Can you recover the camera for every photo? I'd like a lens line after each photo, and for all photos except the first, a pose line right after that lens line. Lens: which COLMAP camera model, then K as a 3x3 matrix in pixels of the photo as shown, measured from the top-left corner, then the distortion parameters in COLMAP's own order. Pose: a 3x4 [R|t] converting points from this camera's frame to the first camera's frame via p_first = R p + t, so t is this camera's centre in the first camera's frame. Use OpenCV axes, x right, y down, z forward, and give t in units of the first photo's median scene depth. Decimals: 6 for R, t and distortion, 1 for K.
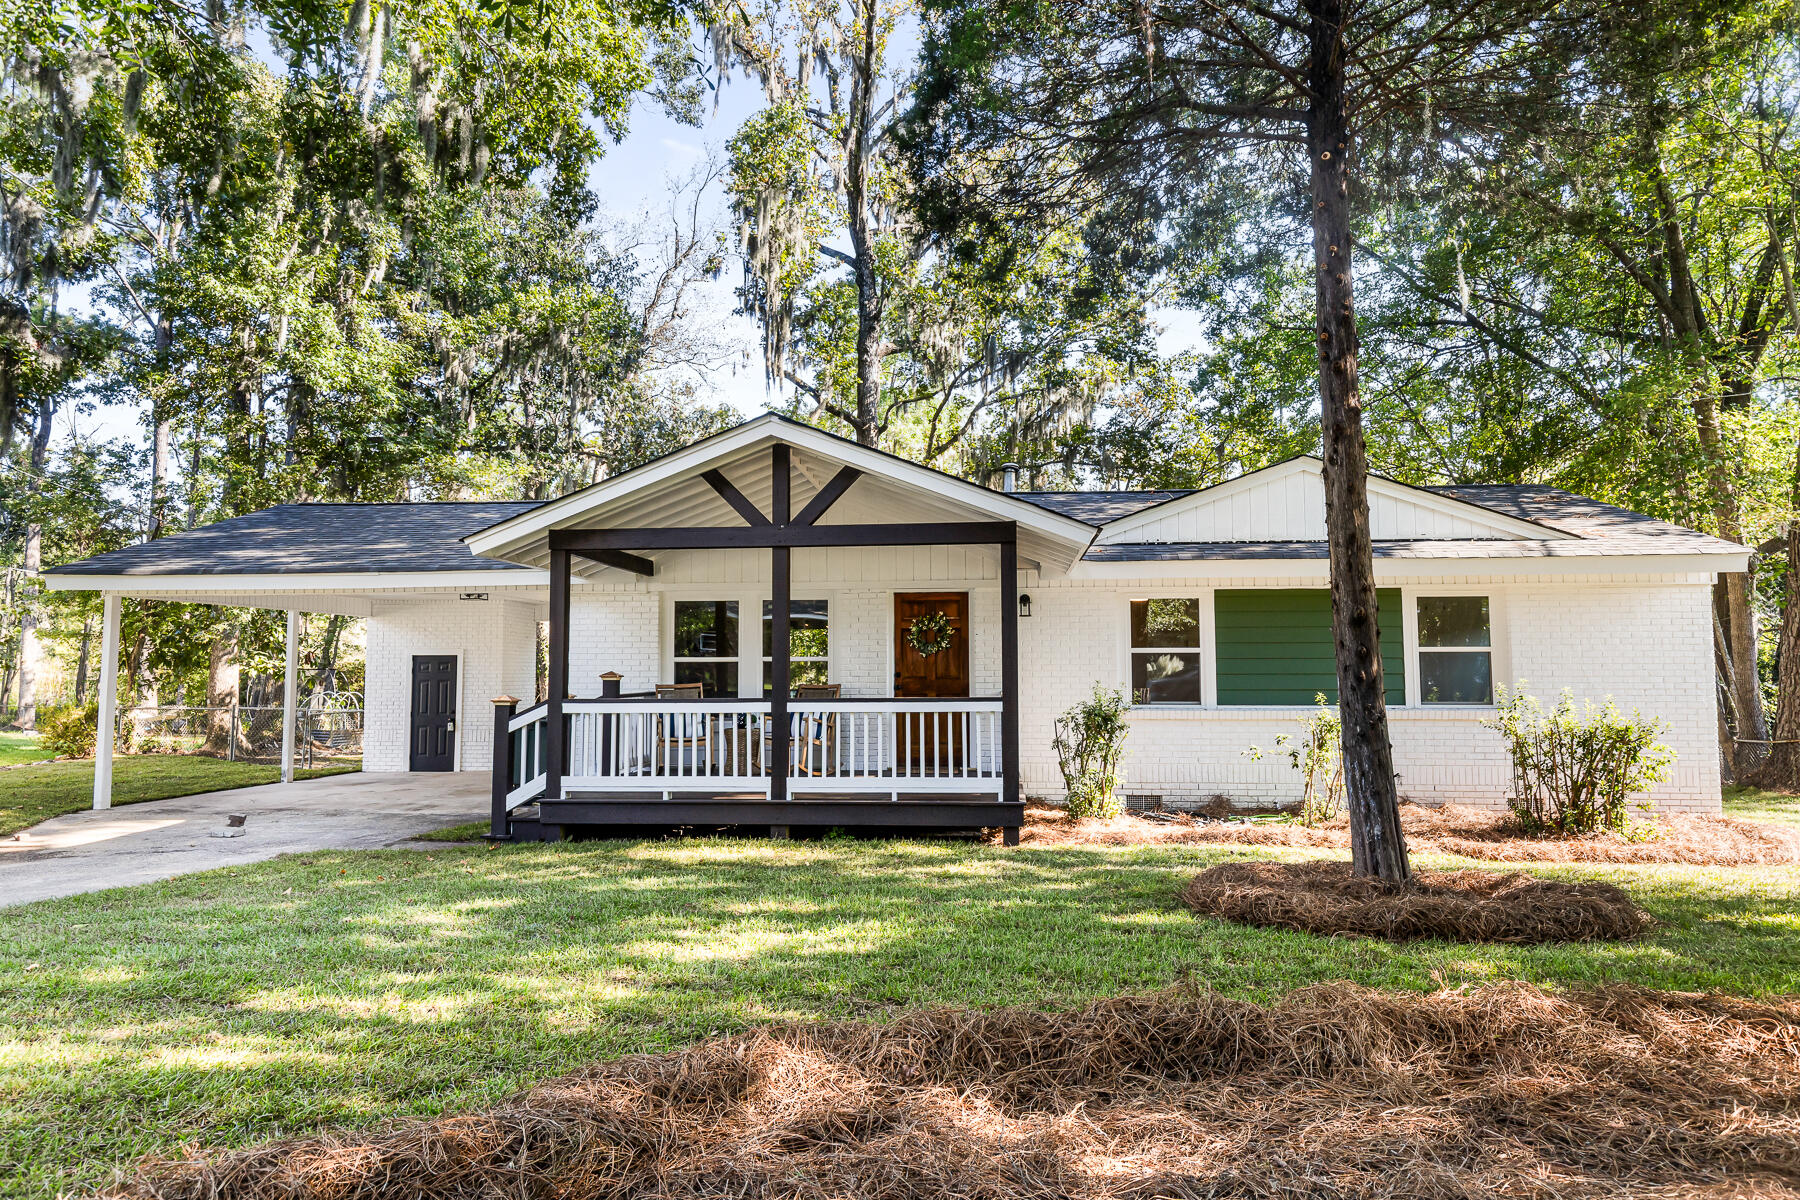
lens RADIAL K [[1151.1, 0, 903.7], [0, 1151.1, 591.1], [0, 0, 1]] dist [0.015116, 0.001678]
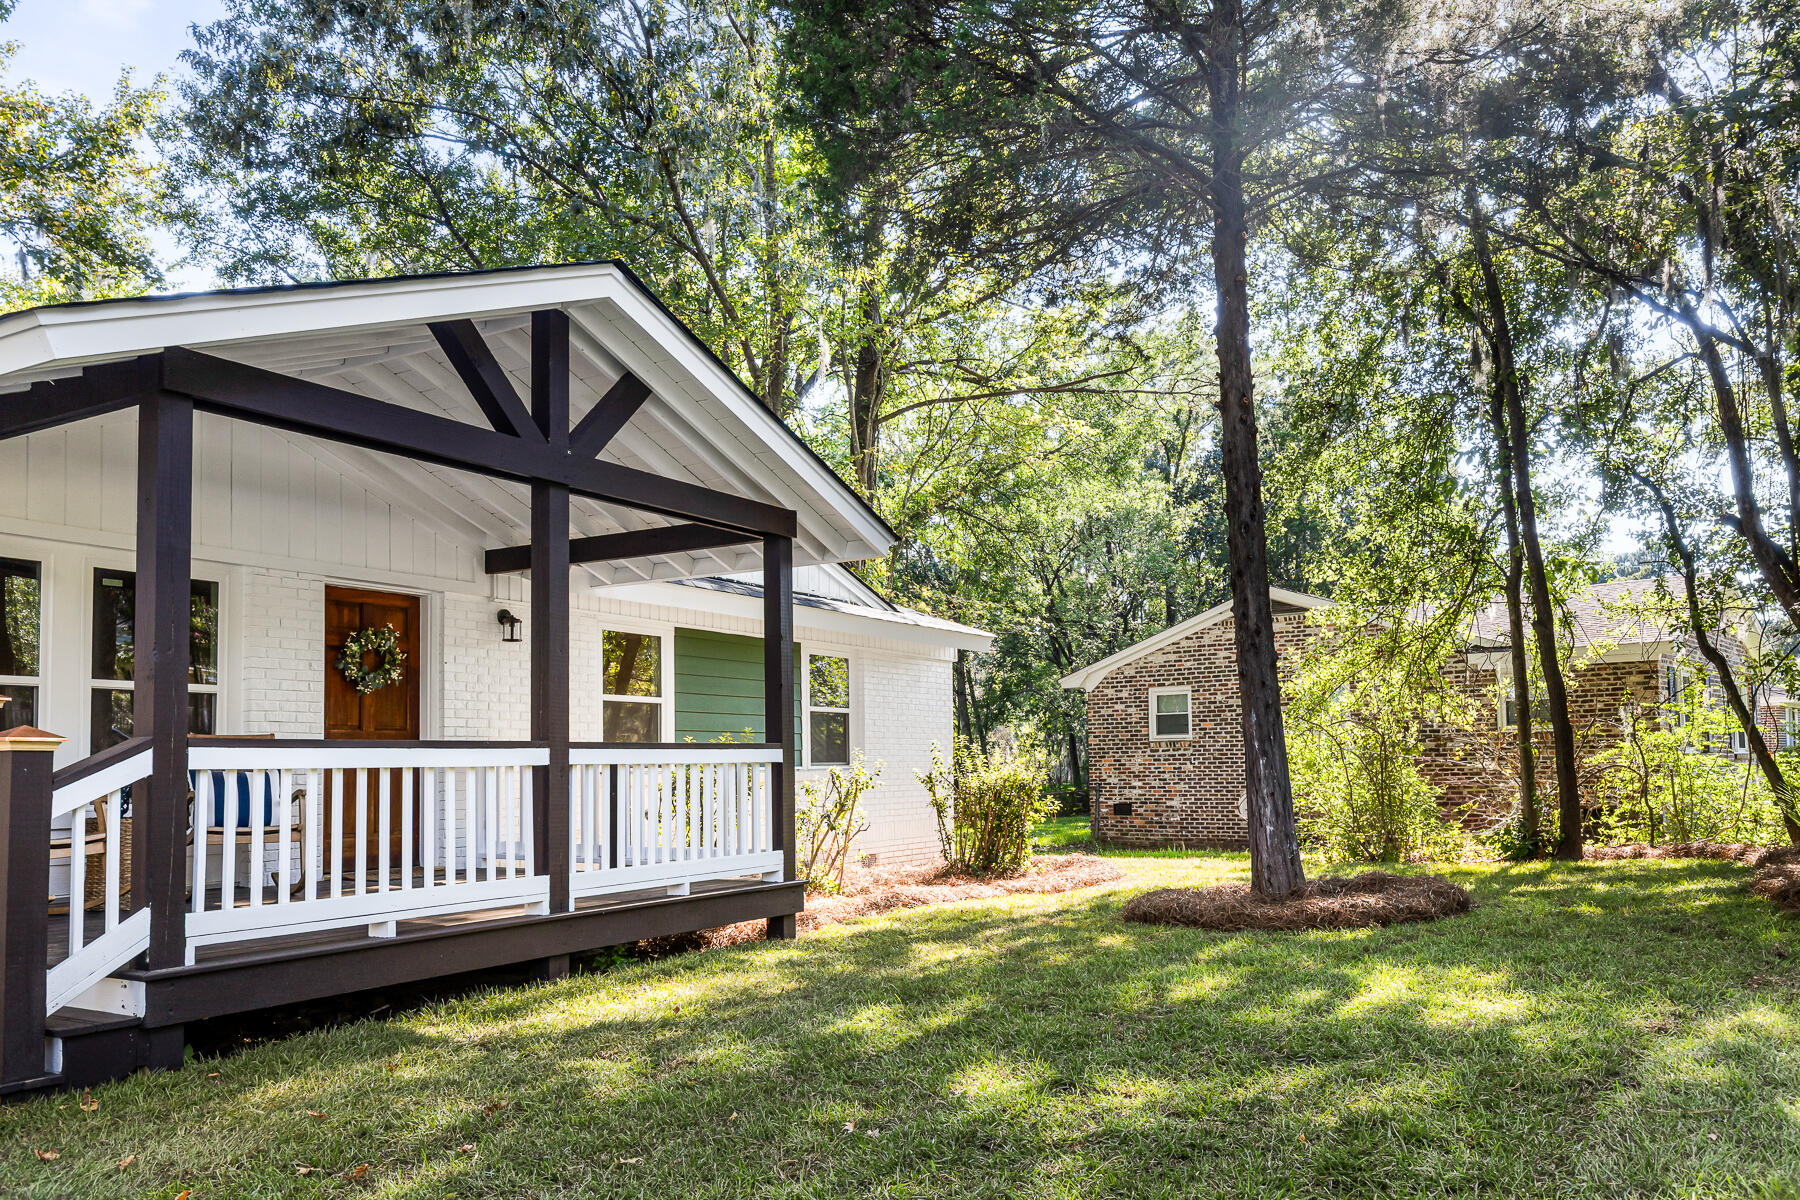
lens RADIAL K [[1327.0, 0, 911.5], [0, 1327.0, 675.1], [0, 0, 1]] dist [0.005027, -0.002191]
pose [[0.430188, 0.057291, 0.900919, -0.596035], [-0.053375, 0.997852, -0.037969, 0.069823], [-0.901160, -0.031753, 0.432322, 0.503445]]
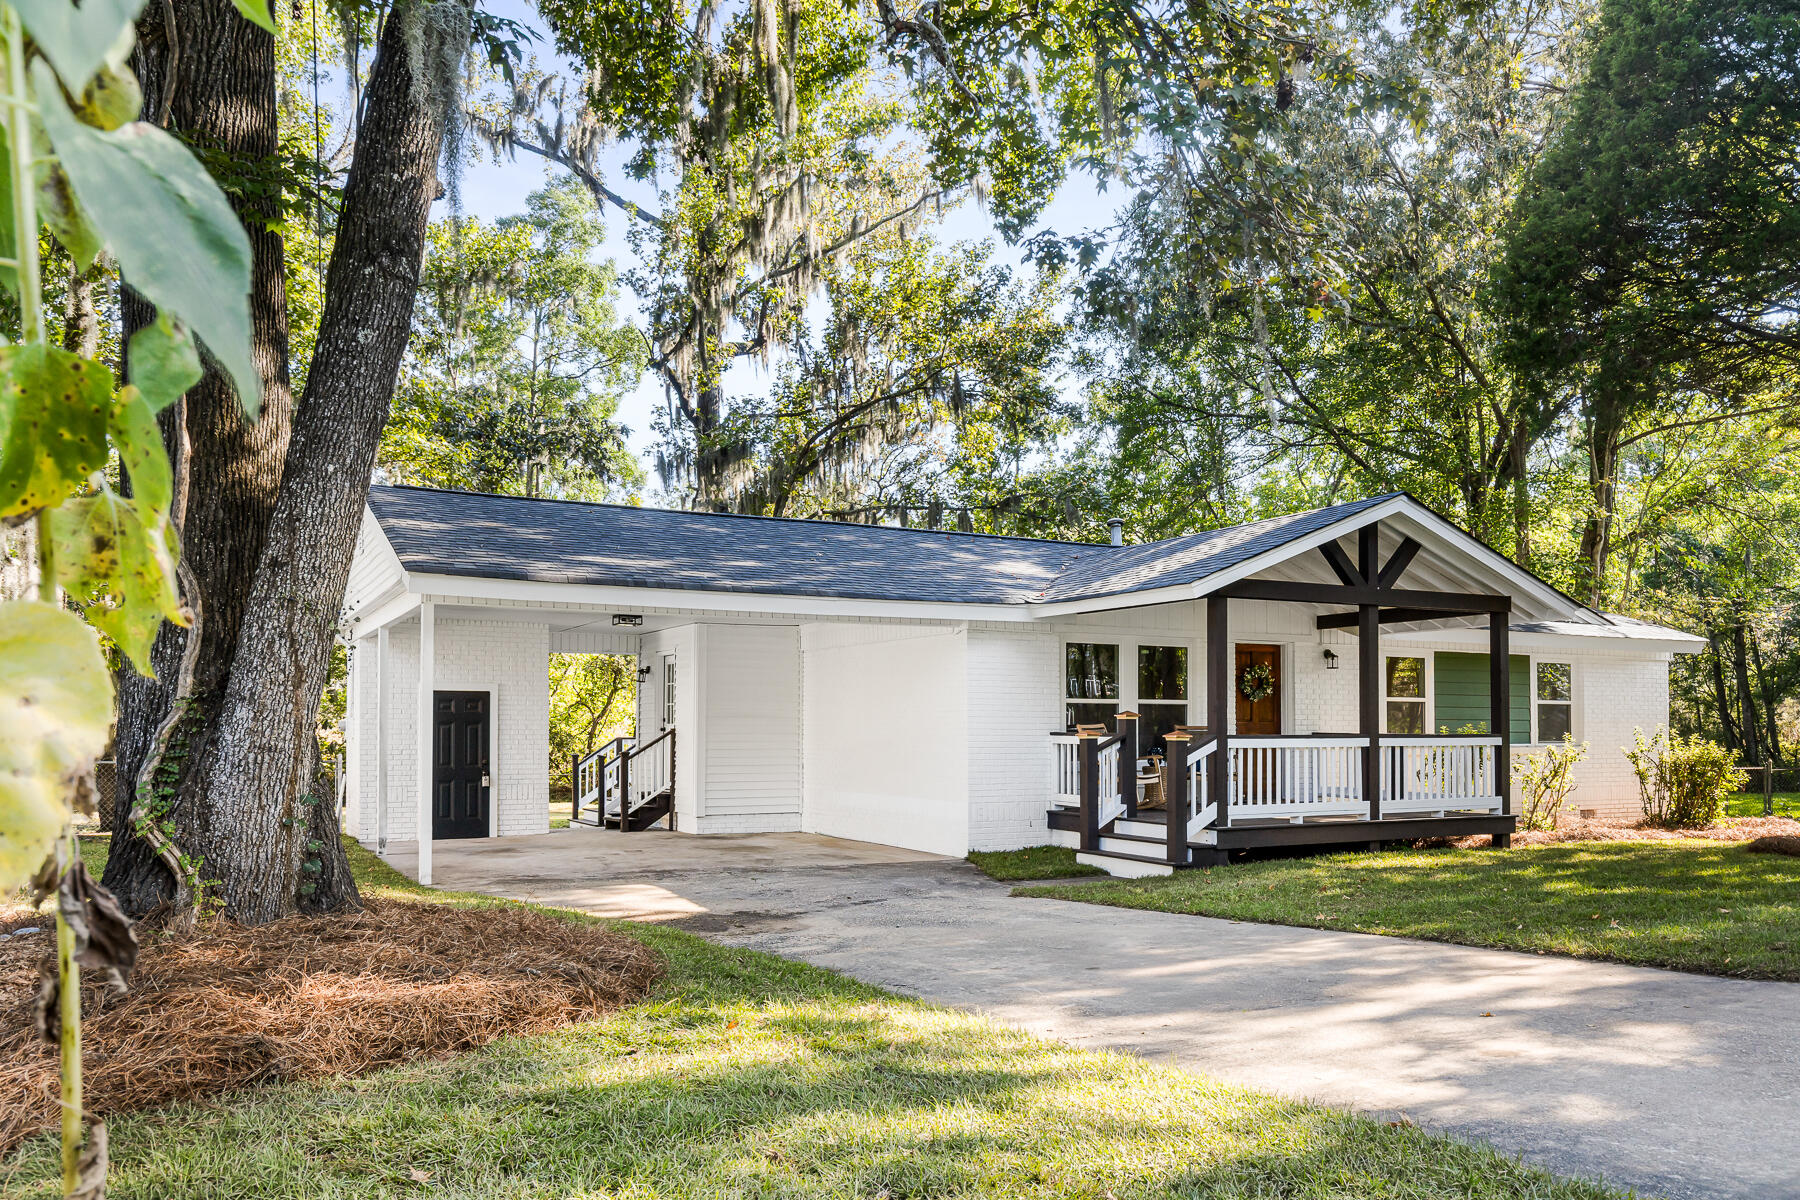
lens RADIAL K [[1327.0, 0, 935.1], [0, 1327.0, 720.3], [0, 0, 1]] dist [0.005027, -0.002191]
pose [[0.829944, 0.006929, 0.557804, -1.141245], [-0.043071, 0.997734, 0.051691, 0.025845], [-0.556182, -0.066926, 0.828361, 0.119131]]
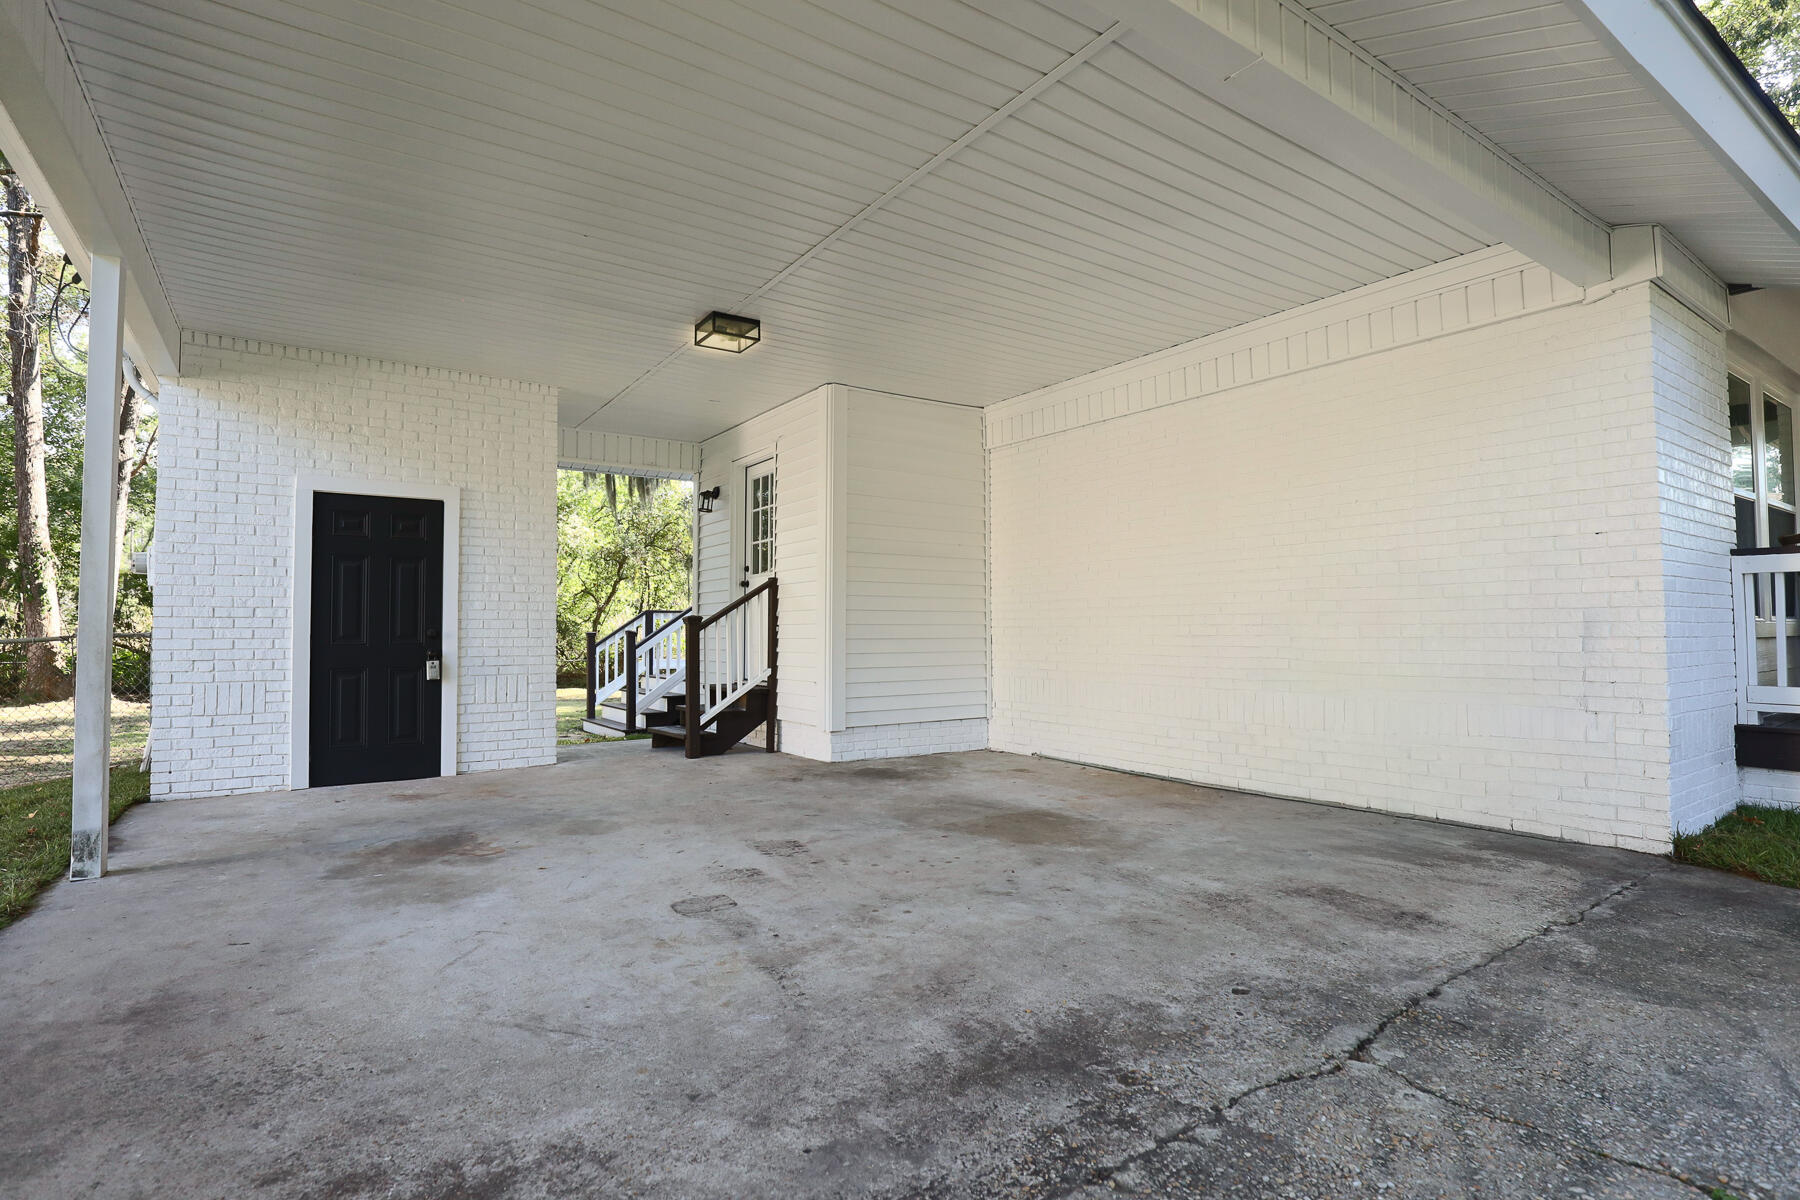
lens RADIAL K [[878.6, 0, 915.5], [0, 878.6, 601.3], [0, 0, 1]] dist [-0.028418, 0.002951]
pose [[0.765975, 0.018670, 0.642599, -0.814825], [-0.044778, 0.998700, 0.024359, 0.136219], [-0.641309, -0.047433, 0.765815, 1.137888]]
